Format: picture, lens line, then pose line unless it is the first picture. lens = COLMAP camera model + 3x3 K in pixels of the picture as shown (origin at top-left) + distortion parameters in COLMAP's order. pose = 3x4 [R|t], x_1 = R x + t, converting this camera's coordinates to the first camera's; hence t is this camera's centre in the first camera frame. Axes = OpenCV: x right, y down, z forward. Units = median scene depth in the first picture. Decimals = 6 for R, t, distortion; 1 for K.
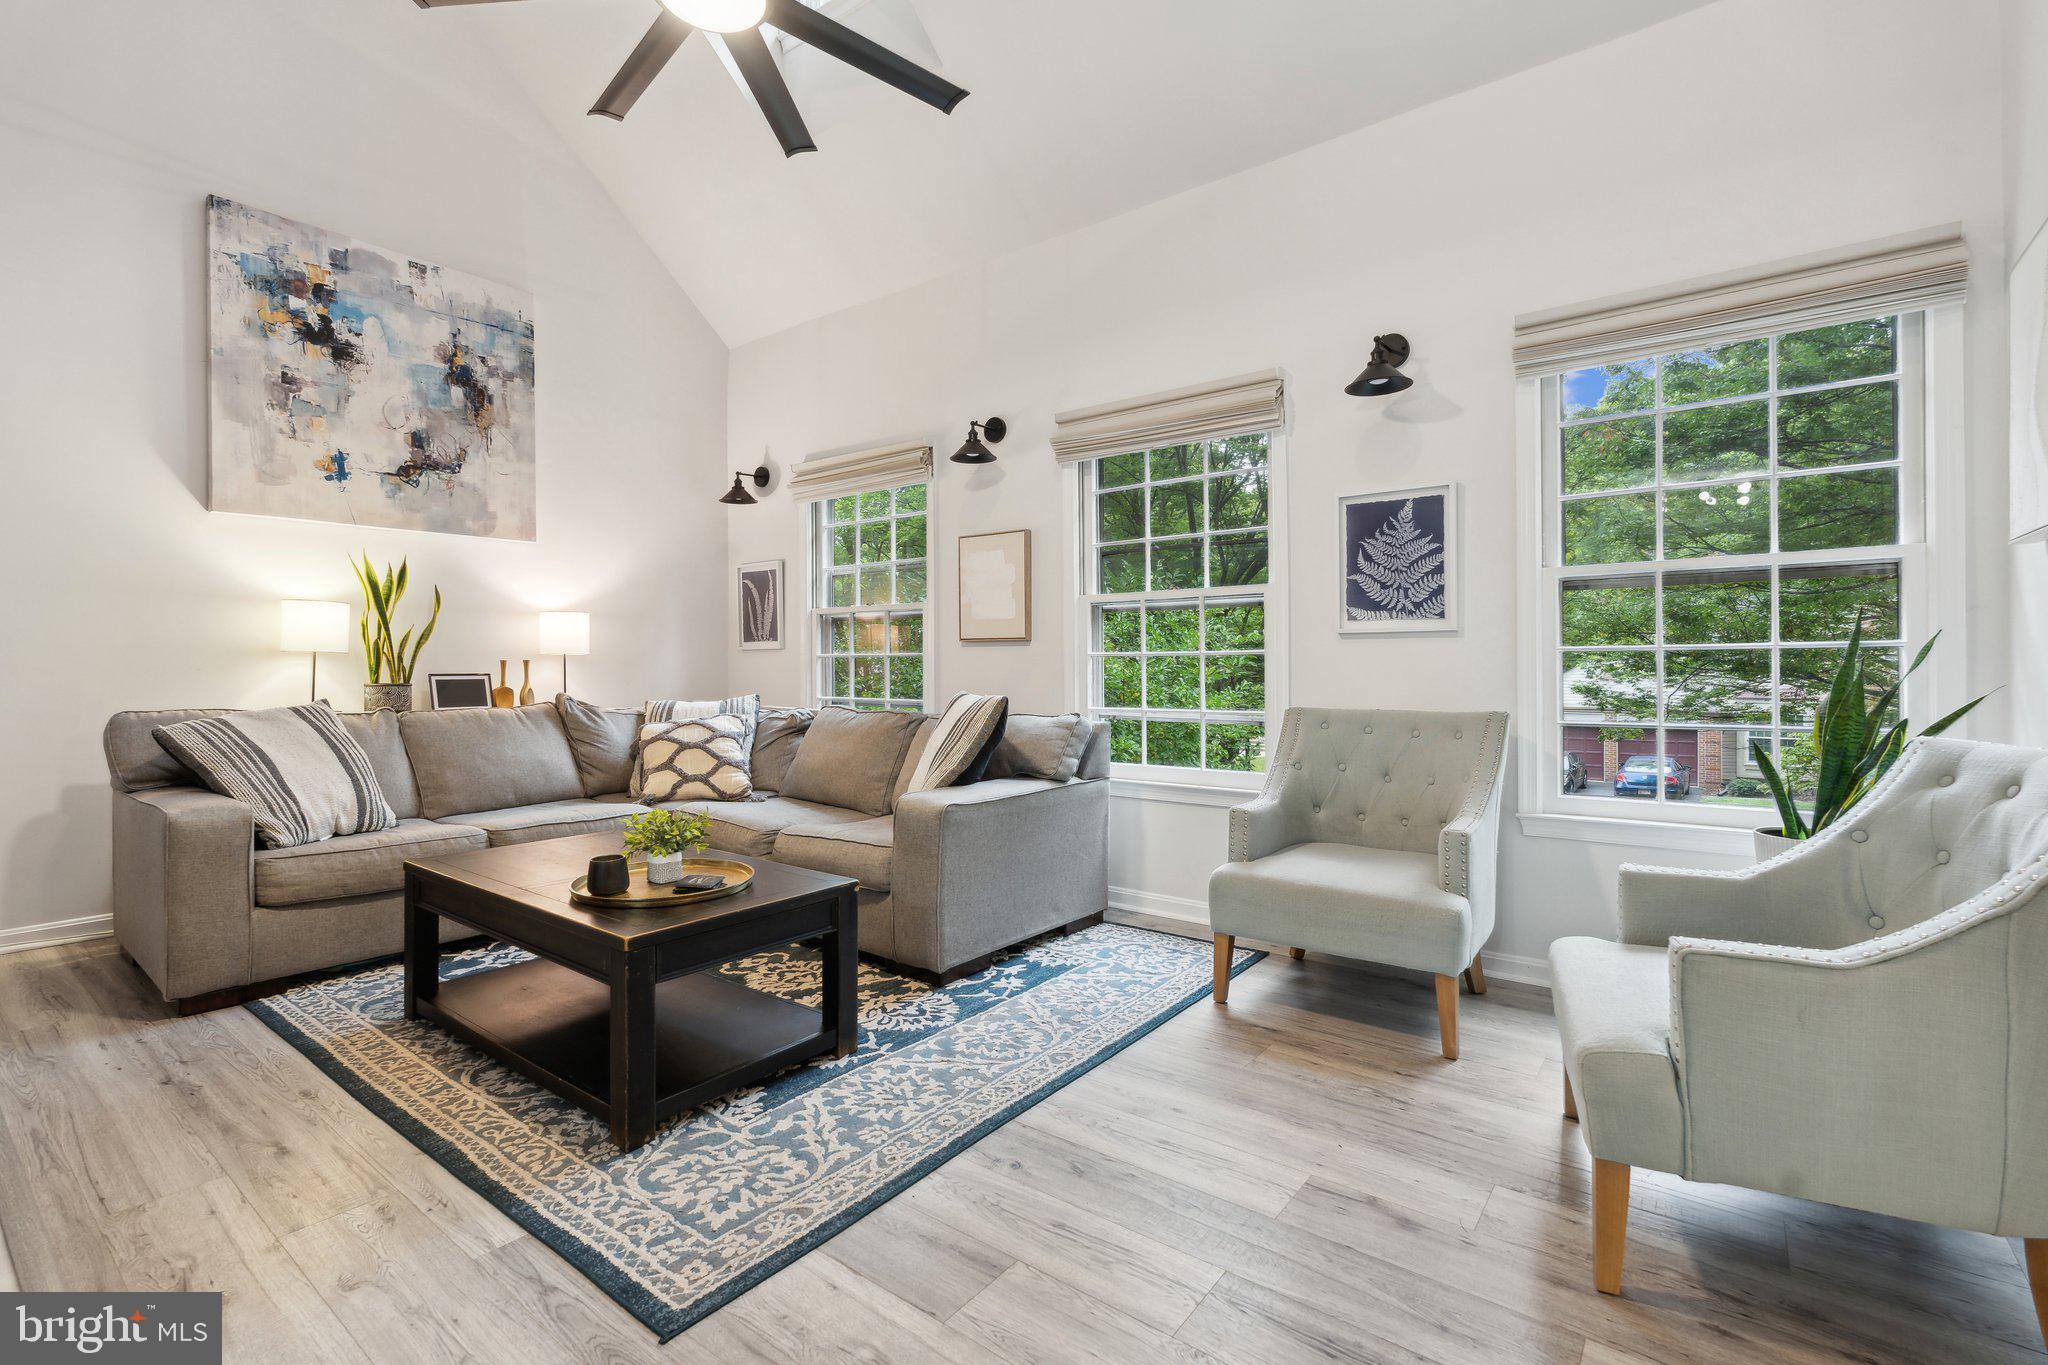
lens RADIAL K [[912.2, 0, 1013.4], [0, 912.2, 672.5], [0, 0, 1]] dist [-0.004656, 0.001613]
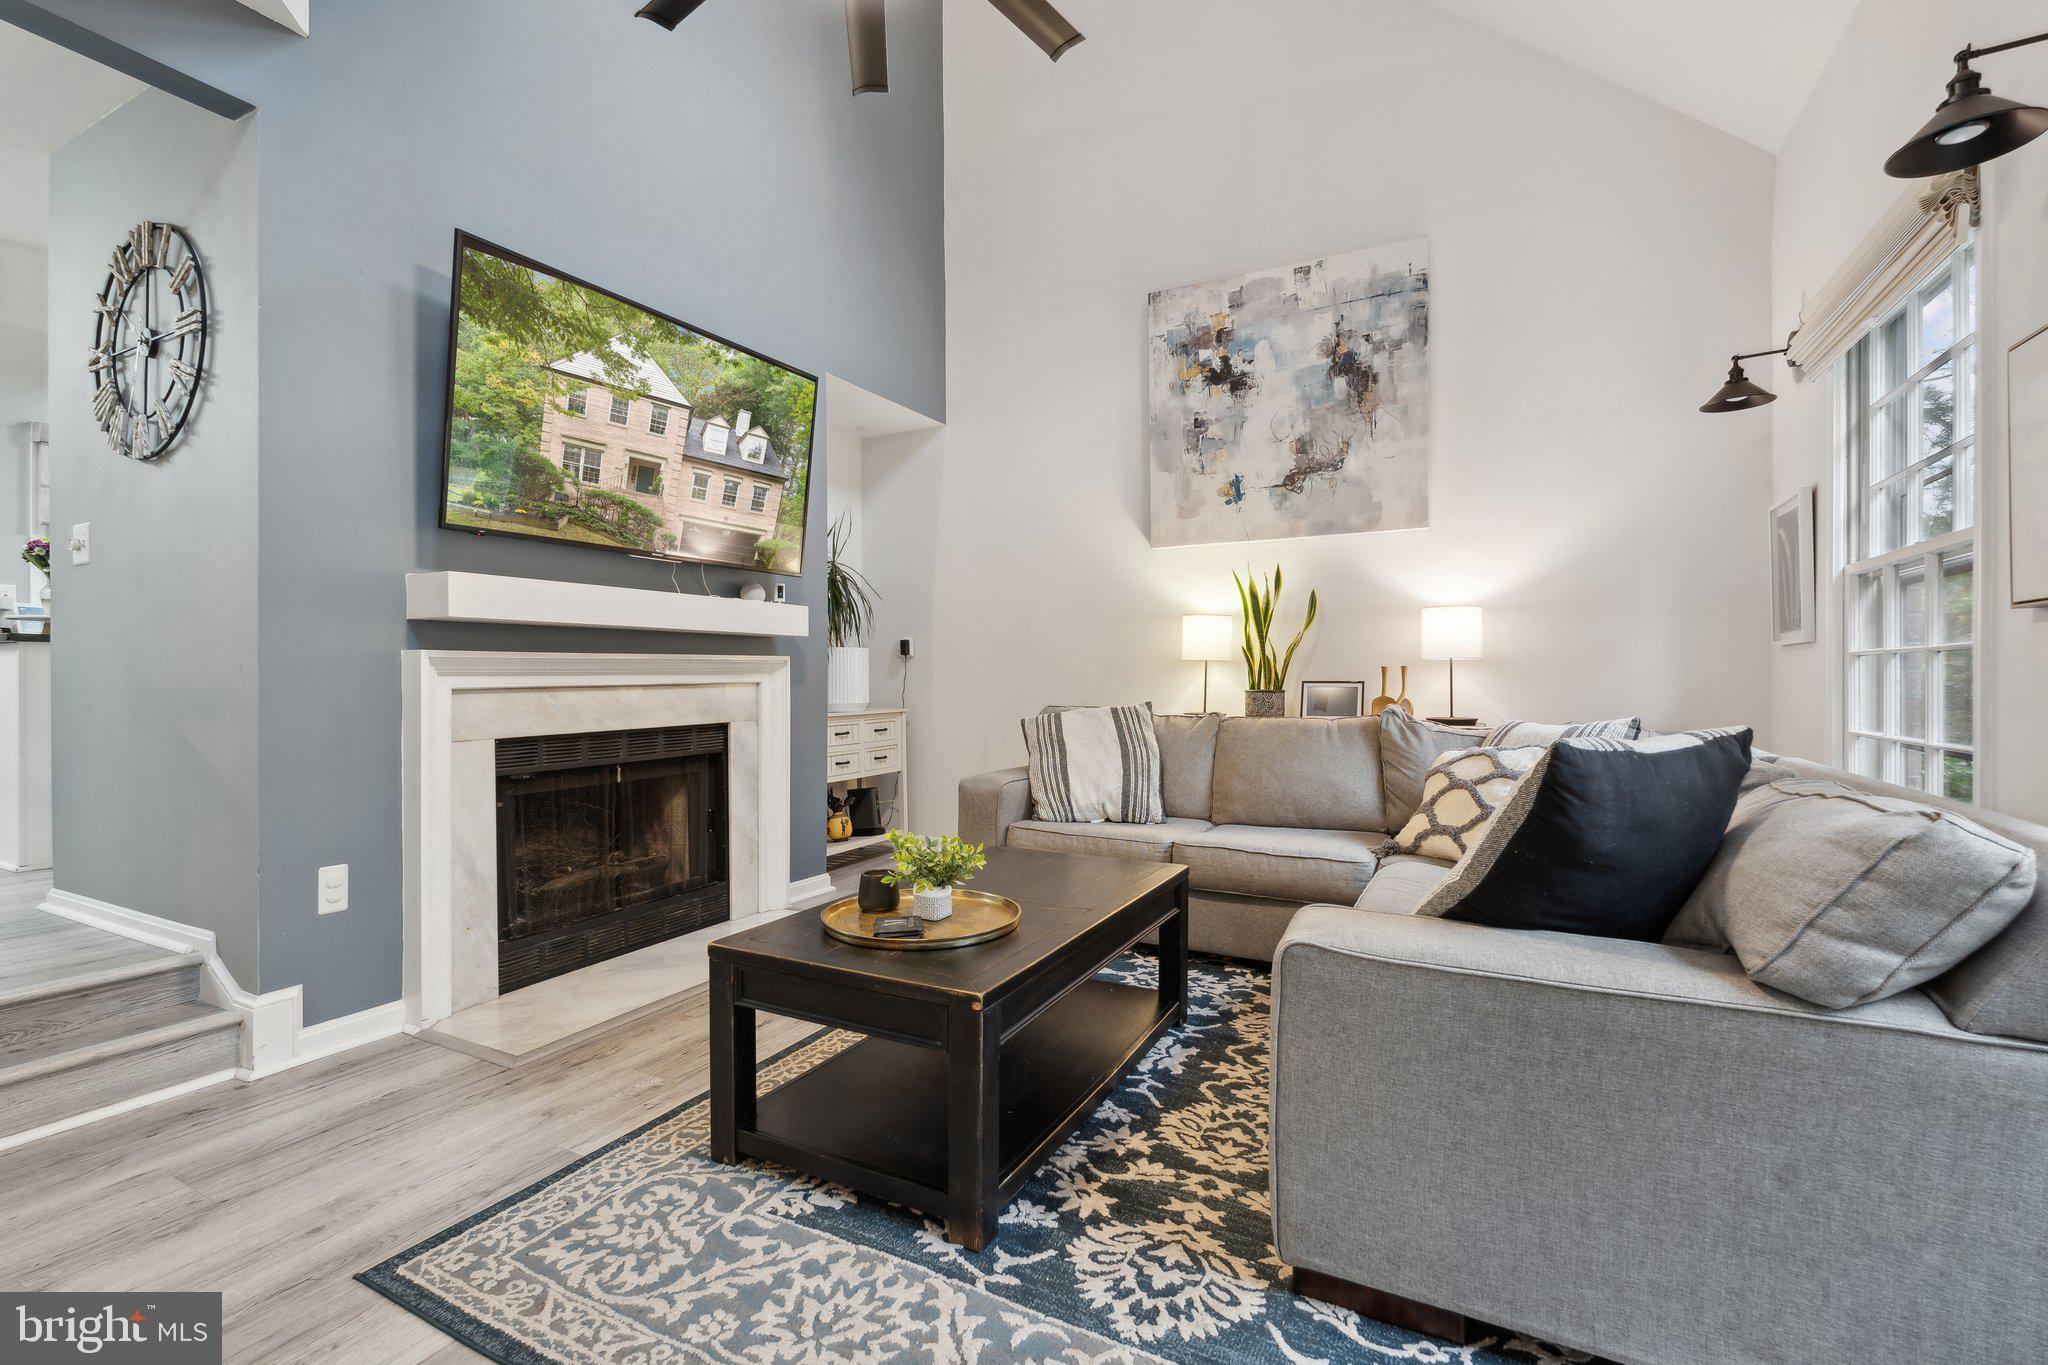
lens RADIAL K [[912.2, 0, 1017.9], [0, 912.2, 685.9], [0, 0, 1]] dist [-0.004656, 0.001613]
pose [[0.172321, 0.010392, -0.984986, 0.356535], [-0.009950, 0.999912, 0.008809, 0.001356], [0.984991, 0.008282, 0.172409, 0.685764]]
